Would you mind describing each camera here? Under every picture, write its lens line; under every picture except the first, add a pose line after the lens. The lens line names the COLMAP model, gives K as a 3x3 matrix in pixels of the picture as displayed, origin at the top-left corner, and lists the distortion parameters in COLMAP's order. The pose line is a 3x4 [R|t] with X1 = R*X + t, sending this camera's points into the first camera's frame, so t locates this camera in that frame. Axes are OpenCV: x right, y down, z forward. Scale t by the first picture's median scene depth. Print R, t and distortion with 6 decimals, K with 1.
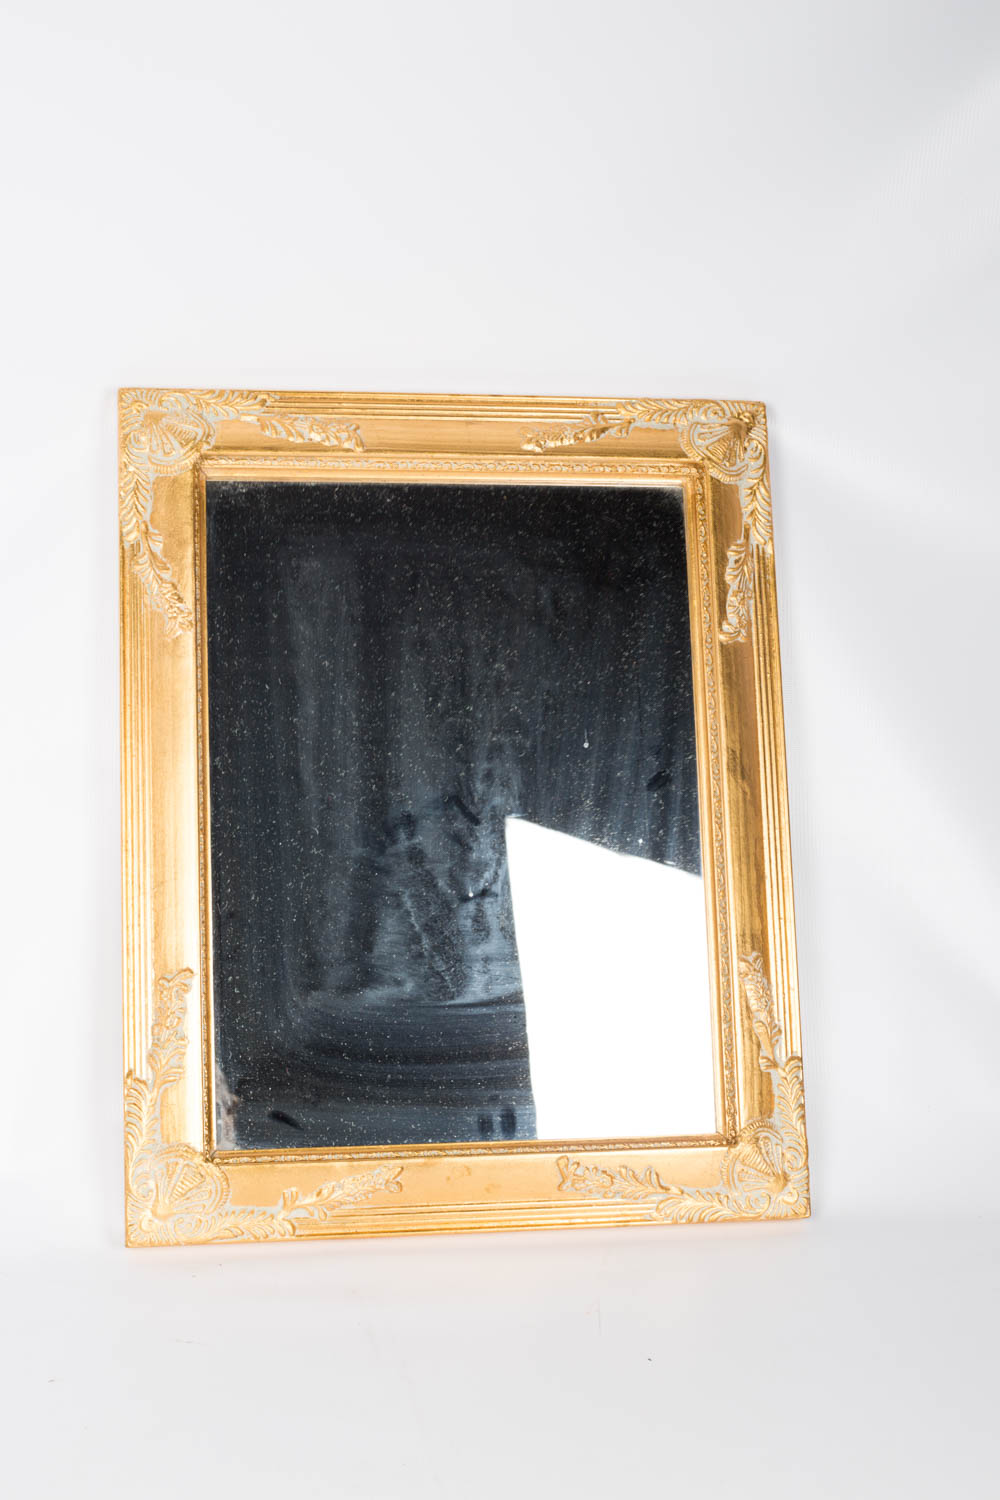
lens RADIAL K [[2320.2, 0, 540.0], [0, 2320.2, 747.6], [0, 0, 1]] dist [-0.096750, -0.212234]
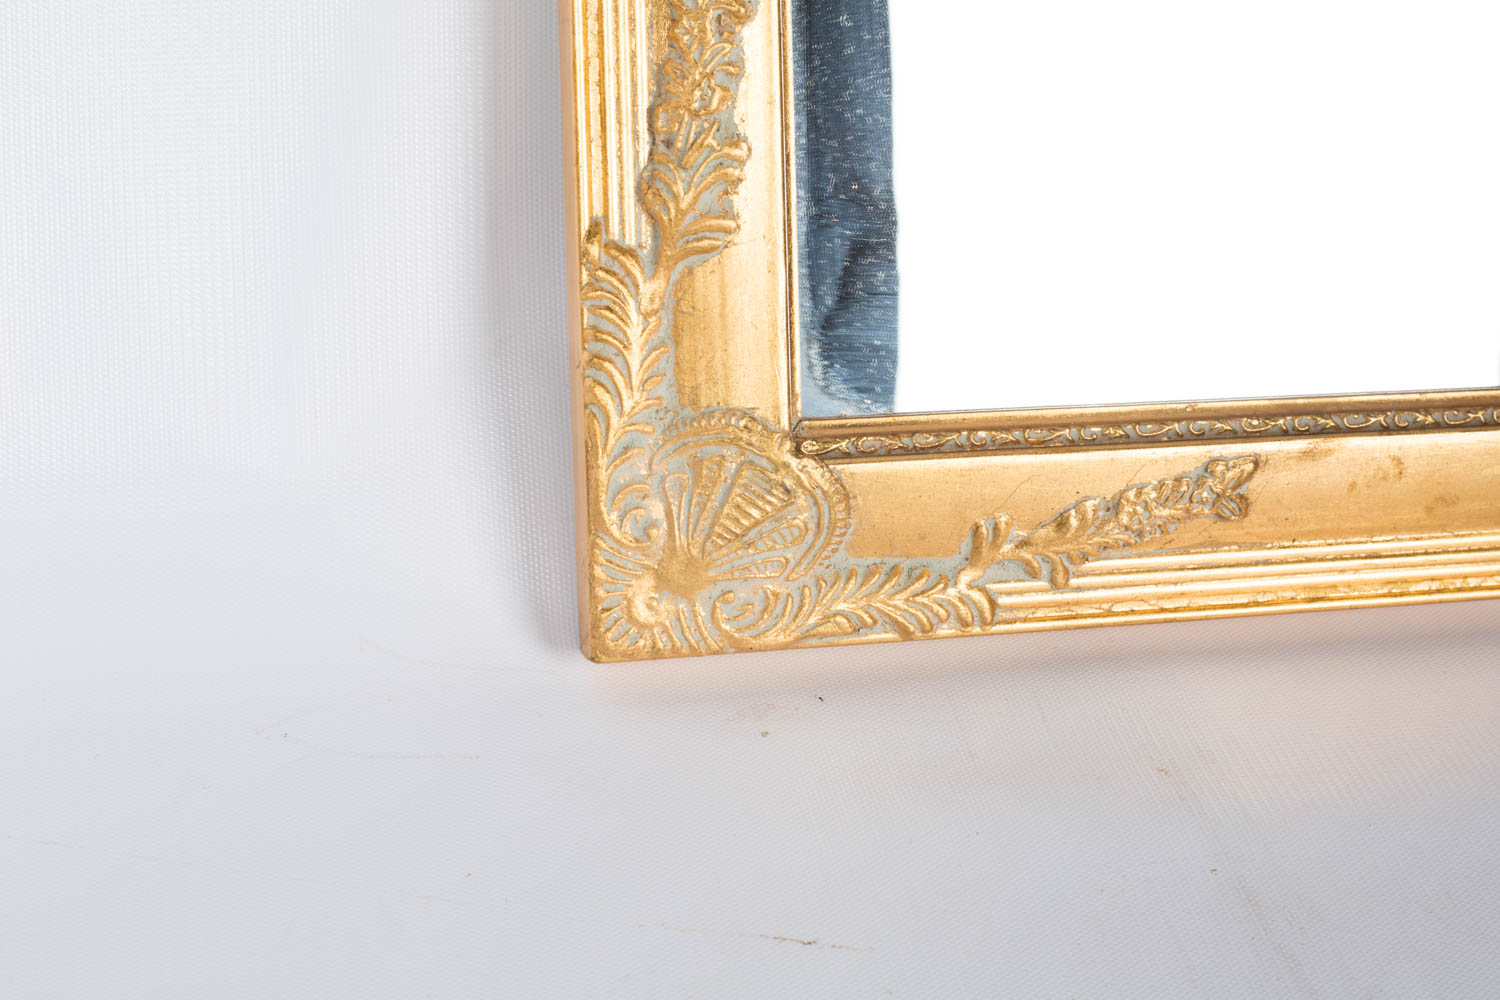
lens RADIAL K [[2320.2, 0, 750.0], [0, 2320.2, 500.0], [0, 0, 1]] dist [-0.096750, -0.212234]
pose [[0.999182, 0.005966, 0.040000, -0.159600], [-0.017008, 0.959333, 0.281766, 0.070830], [-0.036692, -0.282215, 0.958649, 0.583248]]
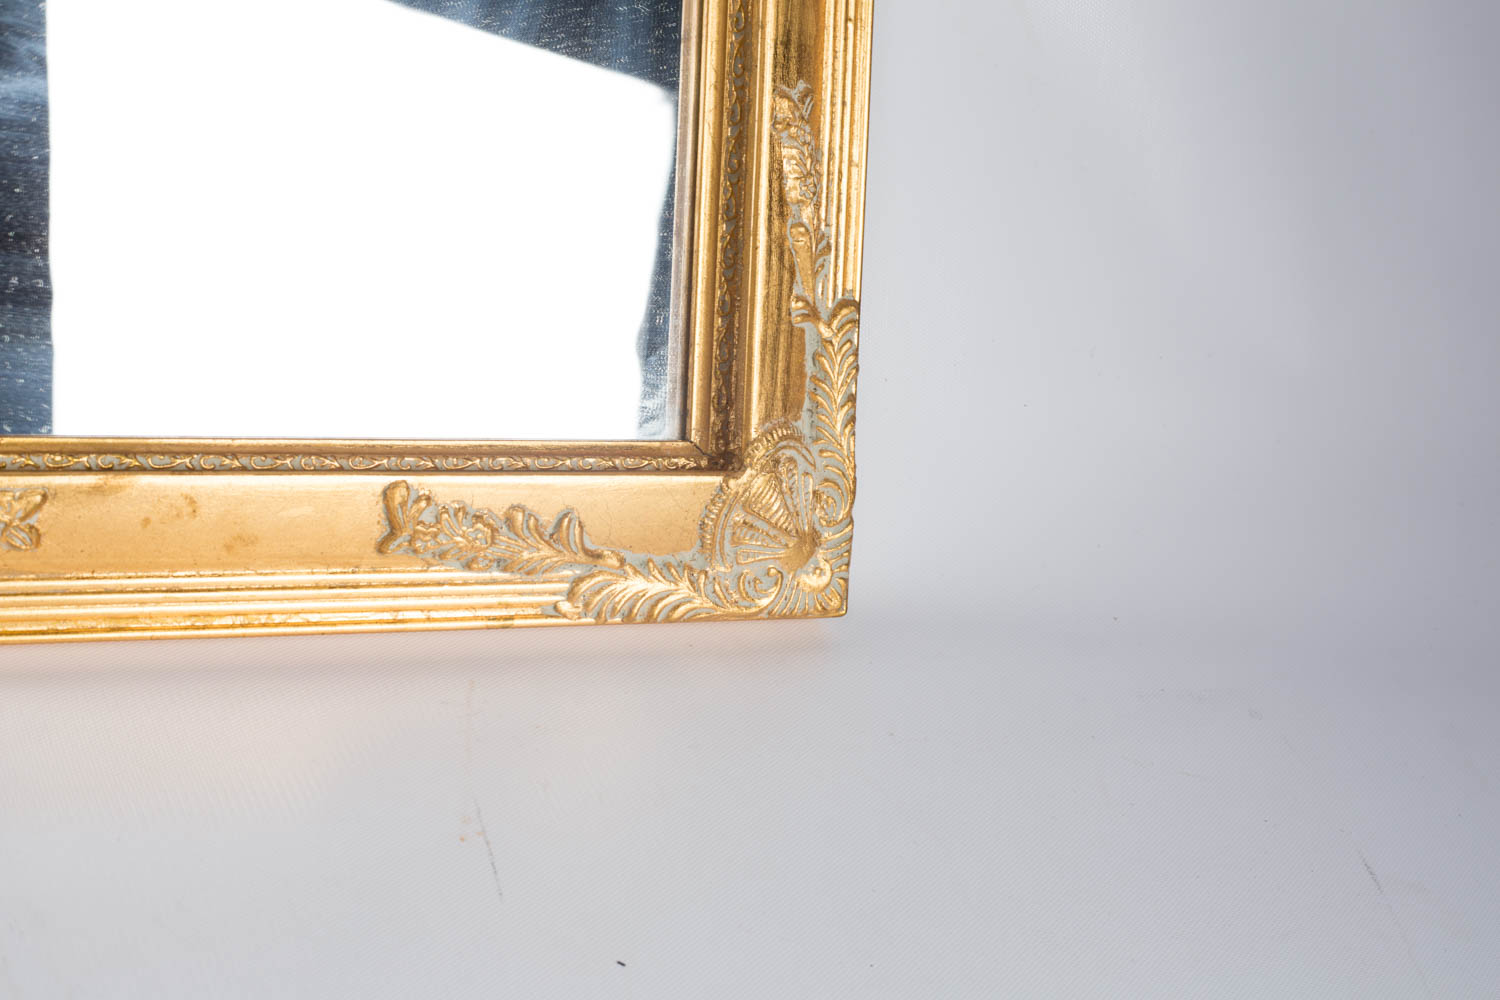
lens RADIAL K [[2320.2, 0, 750.0], [0, 2320.2, 500.0], [0, 0, 1]] dist [-0.096750, -0.212234]
pose [[0.940794, 0.047234, 0.335673, -0.076335], [-0.128490, 0.966039, 0.224185, 0.066334], [-0.313684, -0.254042, 0.914913, 0.542125]]
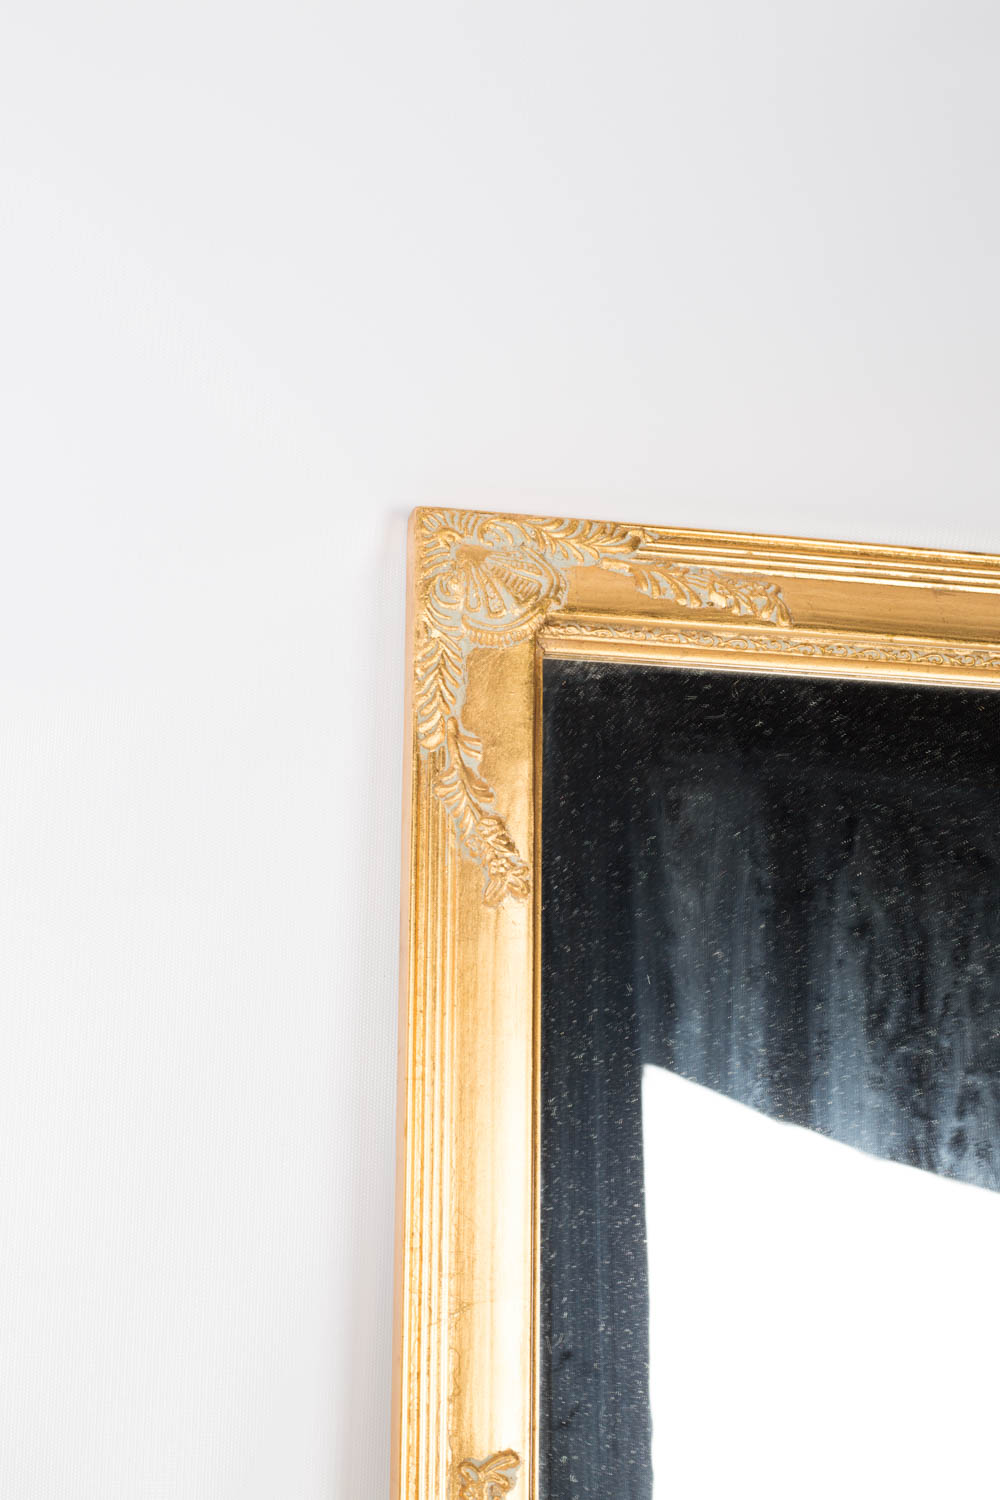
lens RADIAL K [[2320.2, 0, 540.0], [0, 2320.2, 747.6], [0, 0, 1]] dist [-0.096750, -0.212234]
pose [[0.998120, 0.052334, 0.031884, -0.166456], [-0.049992, 0.996273, -0.070286, -0.046066], [-0.035444, 0.068560, 0.997017, 0.364519]]
